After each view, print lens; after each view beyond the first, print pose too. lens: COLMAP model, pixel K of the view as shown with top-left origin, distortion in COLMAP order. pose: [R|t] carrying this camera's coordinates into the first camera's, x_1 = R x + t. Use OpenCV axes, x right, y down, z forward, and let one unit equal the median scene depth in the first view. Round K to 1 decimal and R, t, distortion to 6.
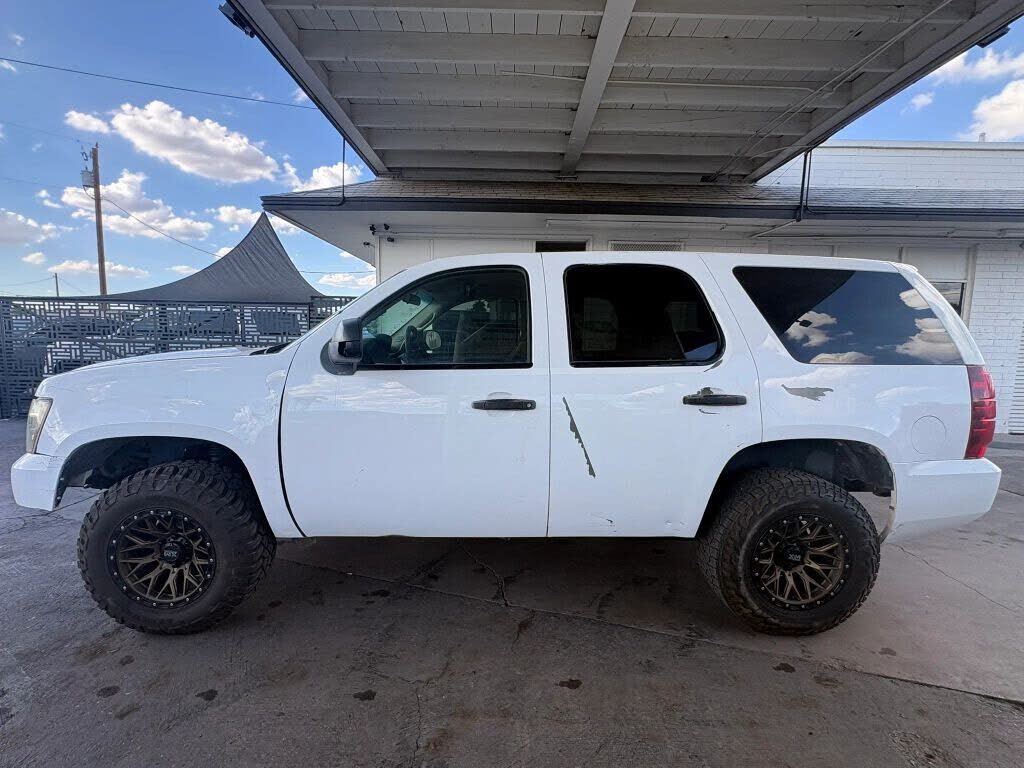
lens RADIAL K [[457.8, 0, 511.0], [0, 457.8, 389.1], [0, 0, 1]] dist [-0.001772, -0.001236]
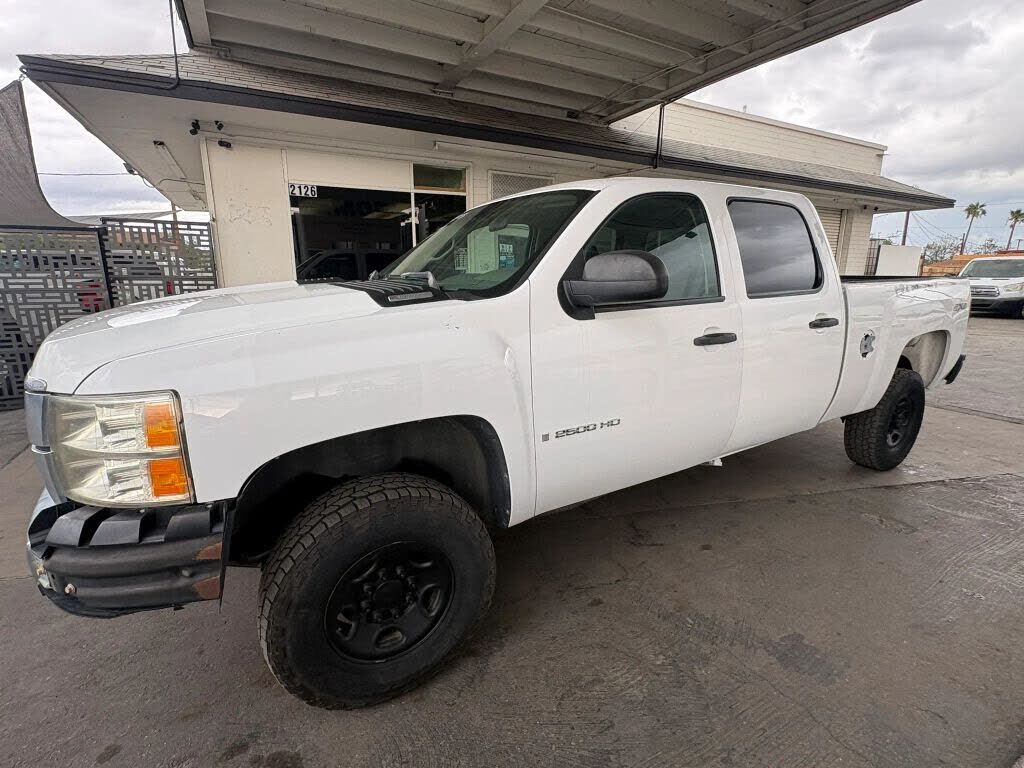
lens RADIAL K [[530.8, 0, 506.3], [0, 530.8, 391.5], [0, 0, 1]] dist [-0.004731, 0.001769]
pose [[0.868445, -0.116038, 0.482016, -0.366890], [0.068103, 0.990929, 0.115850, 0.002271], [-0.491087, -0.067783, 0.868470, 0.007989]]
